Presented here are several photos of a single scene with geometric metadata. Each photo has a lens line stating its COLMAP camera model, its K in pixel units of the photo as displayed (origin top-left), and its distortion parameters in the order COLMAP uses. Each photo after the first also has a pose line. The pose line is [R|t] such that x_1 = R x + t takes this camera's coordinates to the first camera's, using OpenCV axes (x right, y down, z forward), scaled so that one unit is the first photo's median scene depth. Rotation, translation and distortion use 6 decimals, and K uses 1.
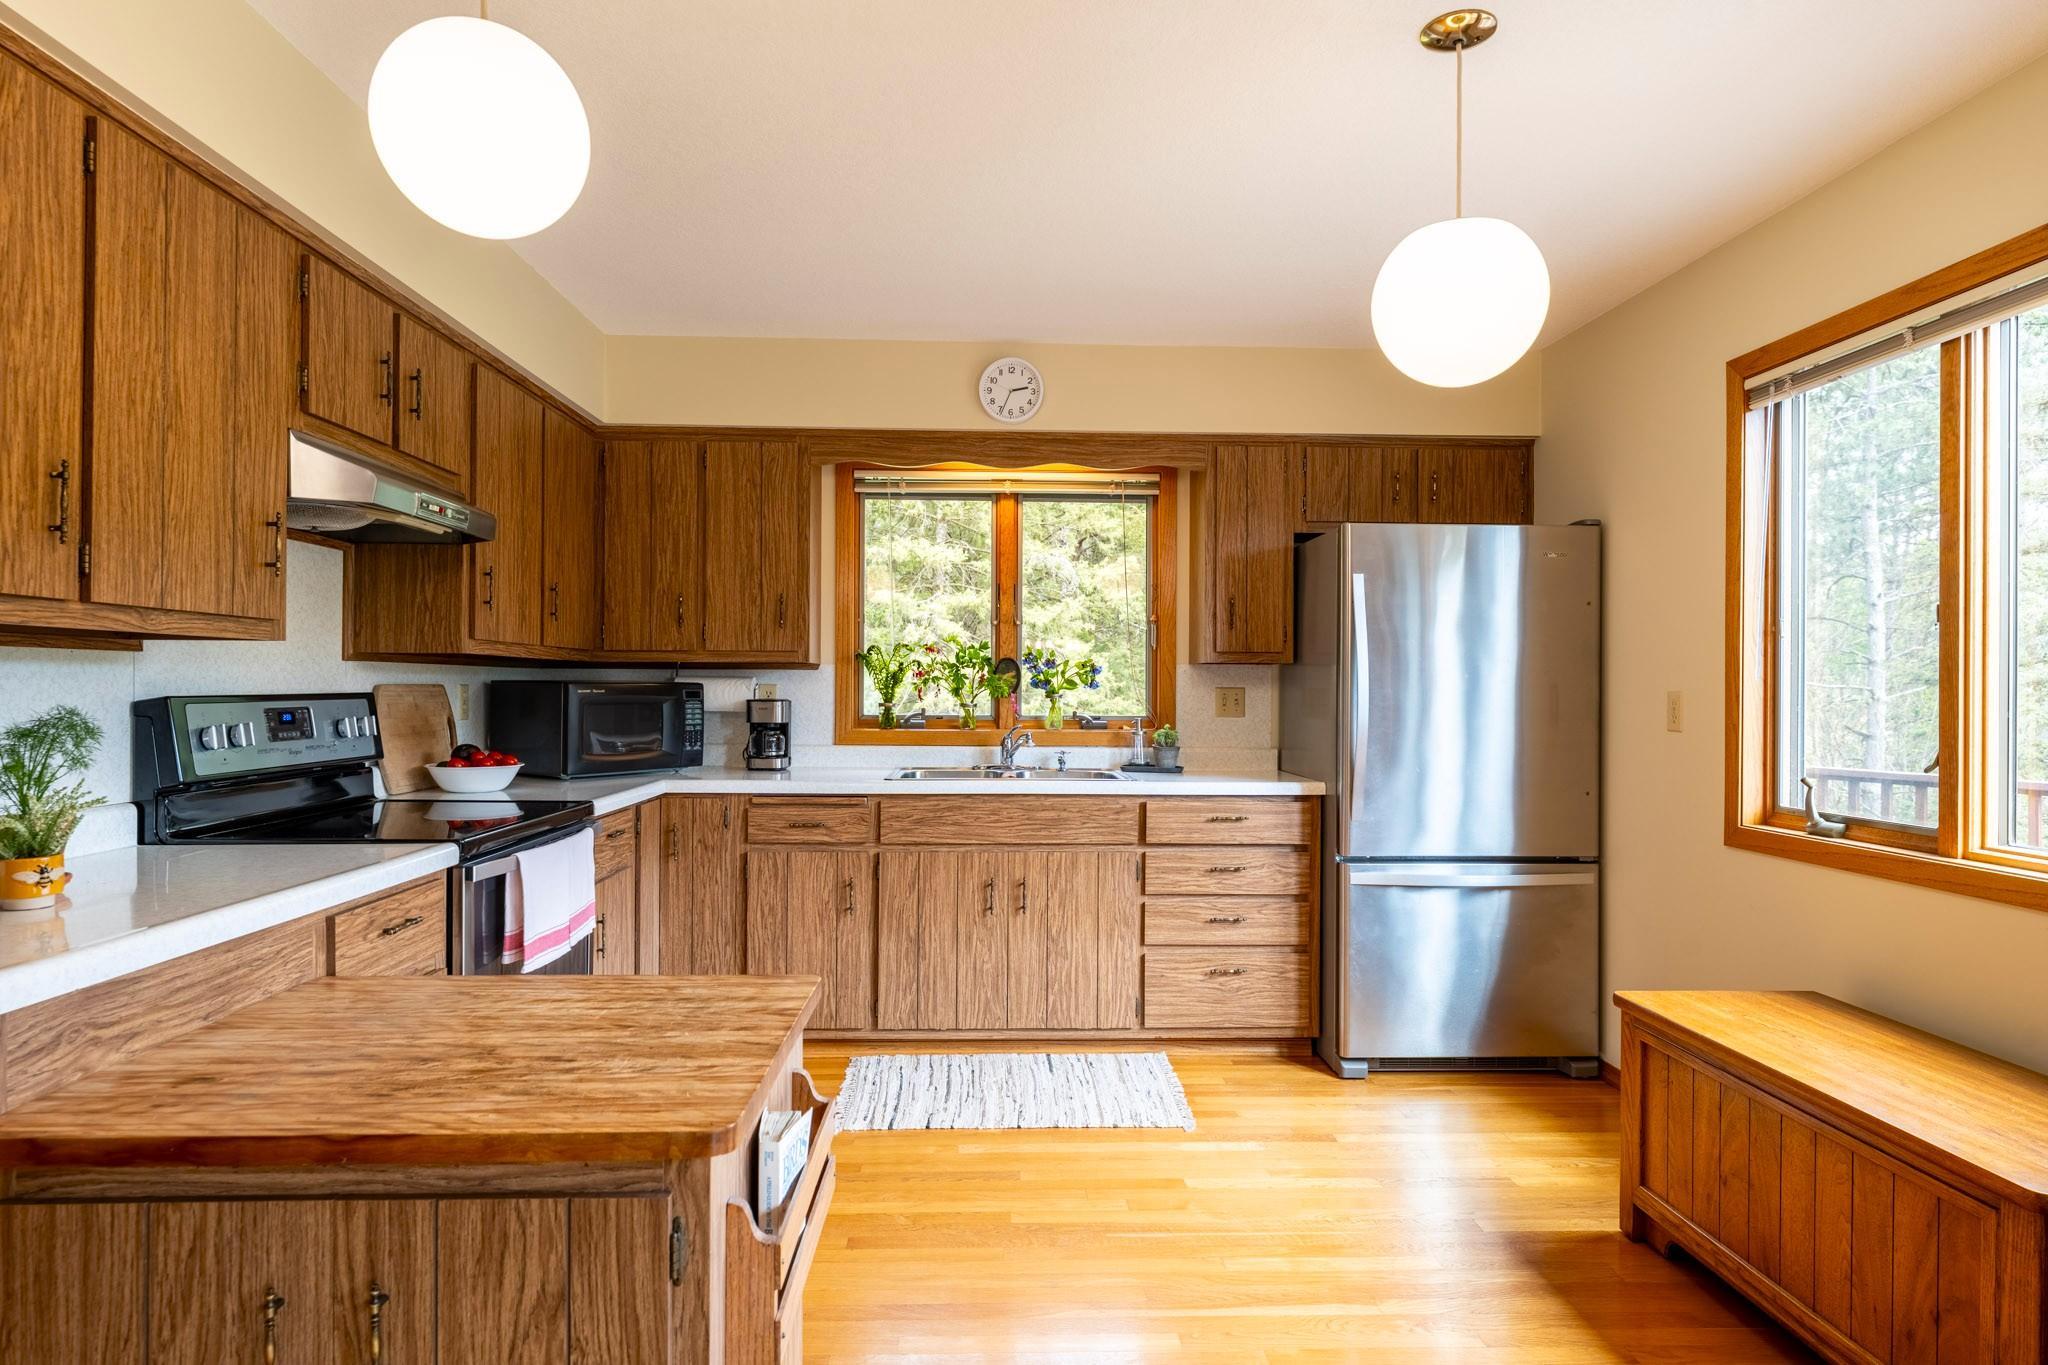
lens RADIAL K [[1128.3, 0, 1020.8], [0, 1128.3, 687.2], [0, 0, 1]] dist [0.002469, -0.000568]
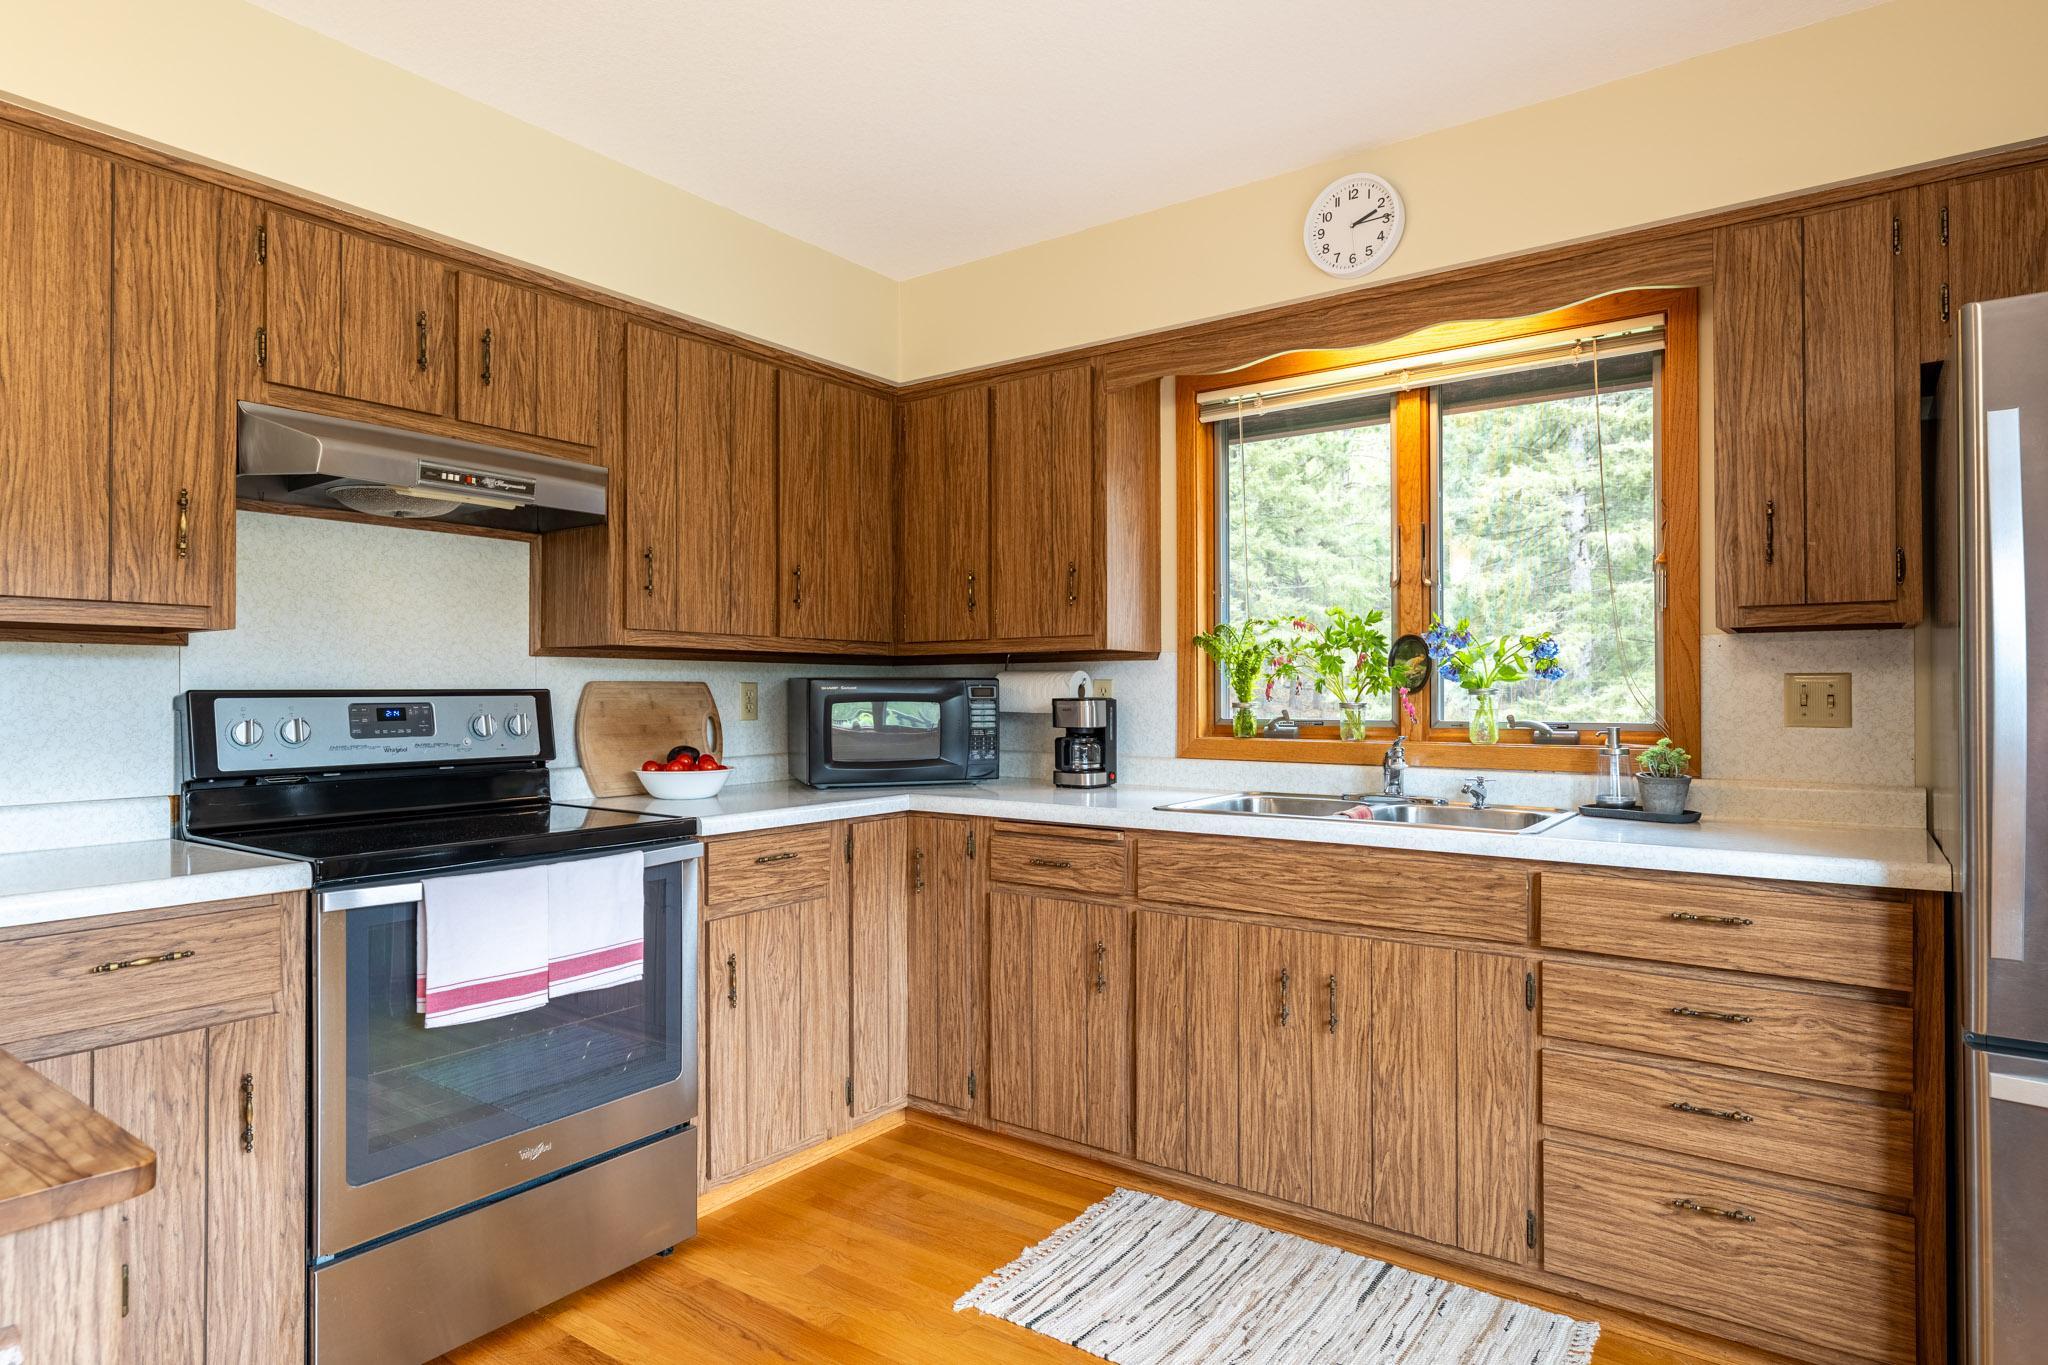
lens RADIAL K [[1128.3, 0, 1026.9], [0, 1128.3, 684.9], [0, 0, 1]] dist [0.002469, -0.000568]
pose [[0.793546, -0.011667, -0.608399, 0.252536], [0.006343, 0.999920, -0.010903, 0.011146], [0.608477, 0.004793, 0.793557, 0.387810]]
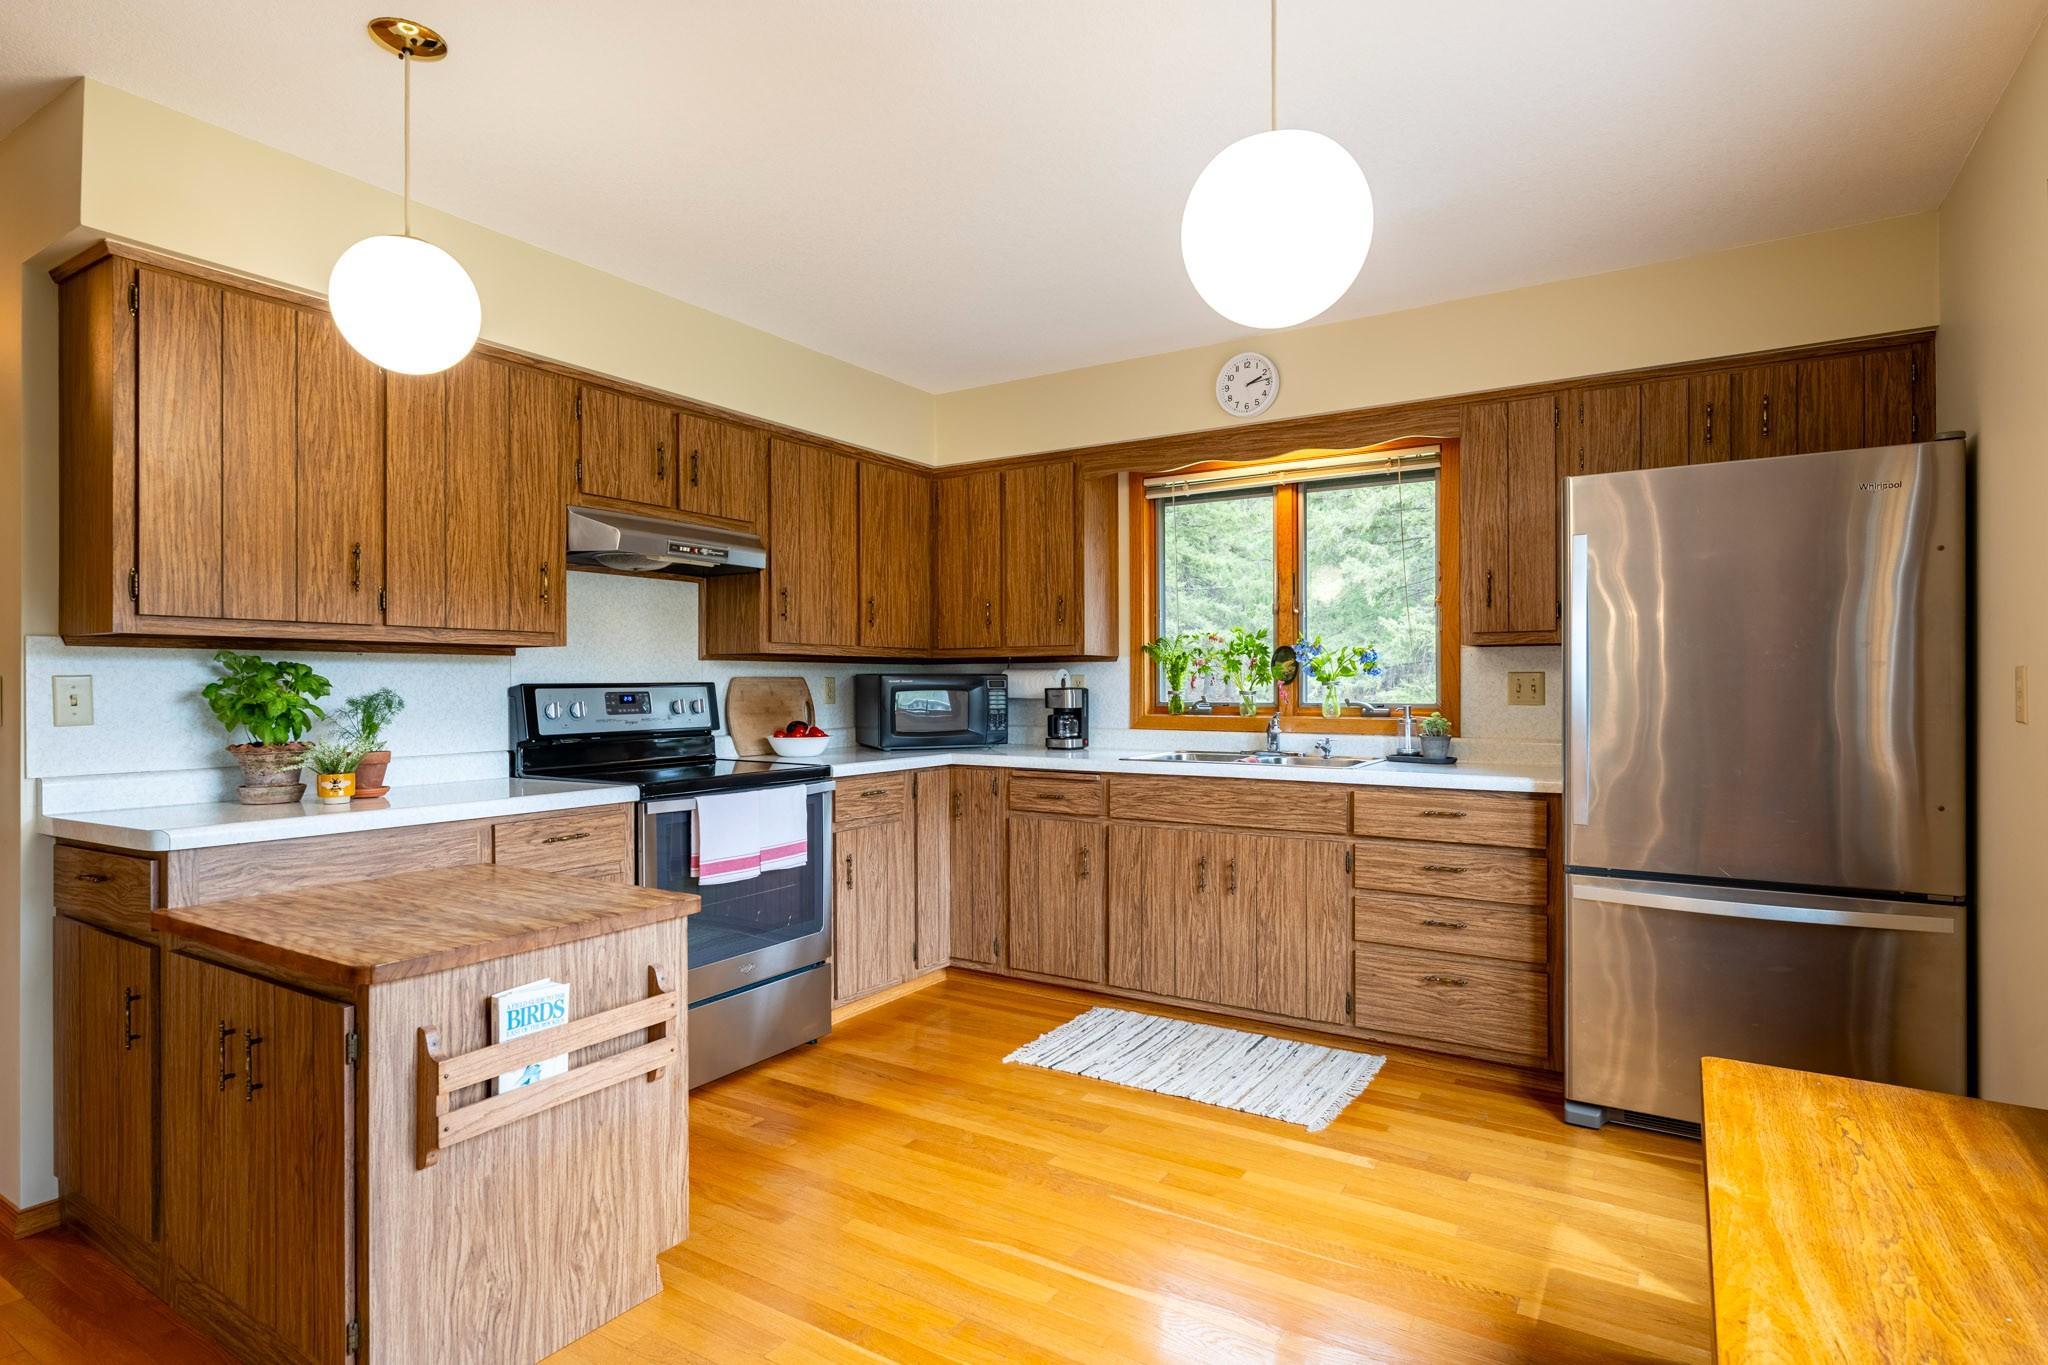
lens RADIAL K [[1040.6, 0, 1032.9], [0, 1040.6, 687.0], [0, 0, 1]] dist [-0.001090, -0.000500]
pose [[0.831969, -0.006287, -0.554787, 0.374426], [0.007776, 0.999970, 0.000328, 0.010448], [0.554768, -0.004587, 0.831992, 0.111793]]
